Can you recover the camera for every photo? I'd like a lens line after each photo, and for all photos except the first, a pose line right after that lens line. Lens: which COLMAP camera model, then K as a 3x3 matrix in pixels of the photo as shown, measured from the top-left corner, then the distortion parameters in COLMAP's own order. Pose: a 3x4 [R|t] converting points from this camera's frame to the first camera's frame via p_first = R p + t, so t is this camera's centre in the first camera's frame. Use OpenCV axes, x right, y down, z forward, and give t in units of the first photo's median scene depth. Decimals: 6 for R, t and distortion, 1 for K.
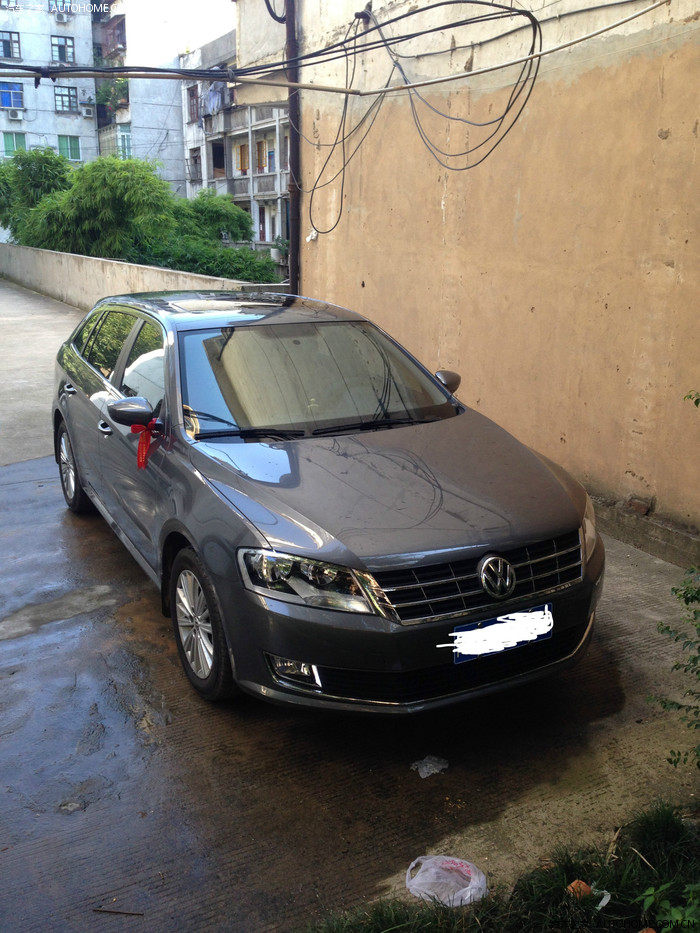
lens RADIAL K [[881.9, 0, 351.1], [0, 881.9, 462.4], [0, 0, 1]] dist [0.162777, -0.309685]
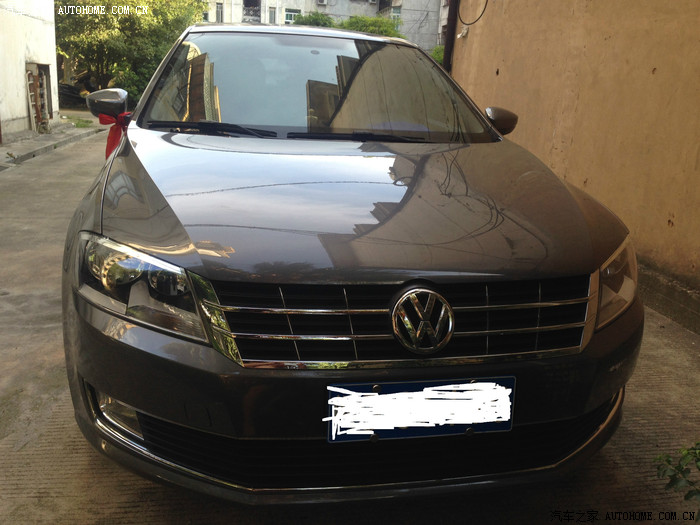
lens RADIAL K [[668.0, 0, 365.3], [0, 668.0, 259.4], [0, 0, 1]] dist [0.192556, -0.327432]
pose [[0.952354, 0.118327, -0.281105, 0.165942], [-0.128008, 0.991640, -0.016262, 0.063199], [0.276831, 0.051471, 0.959539, 0.335004]]
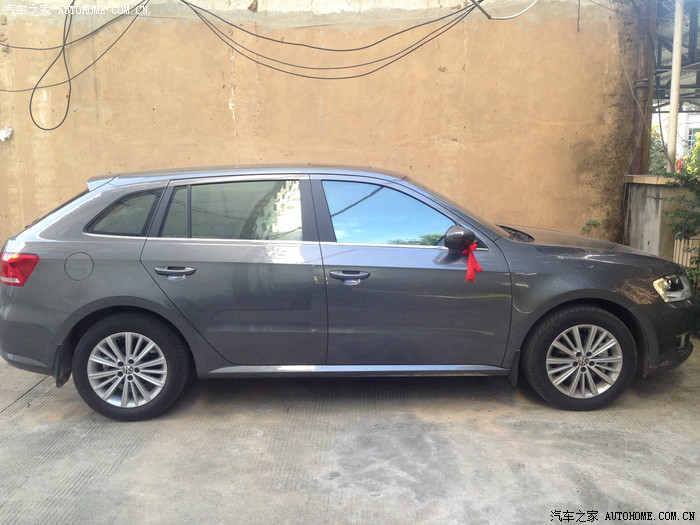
lens RADIAL K [[681.2, 0, 365.7], [0, 681.2, 263.2], [0, 0, 1]] dist [0.076198, -0.012470]
pose [[0.455936, -0.182344, 0.871133, -0.931535], [0.246267, 0.966419, 0.073398, -0.119383], [-0.855263, 0.181067, 0.485530, 0.501318]]
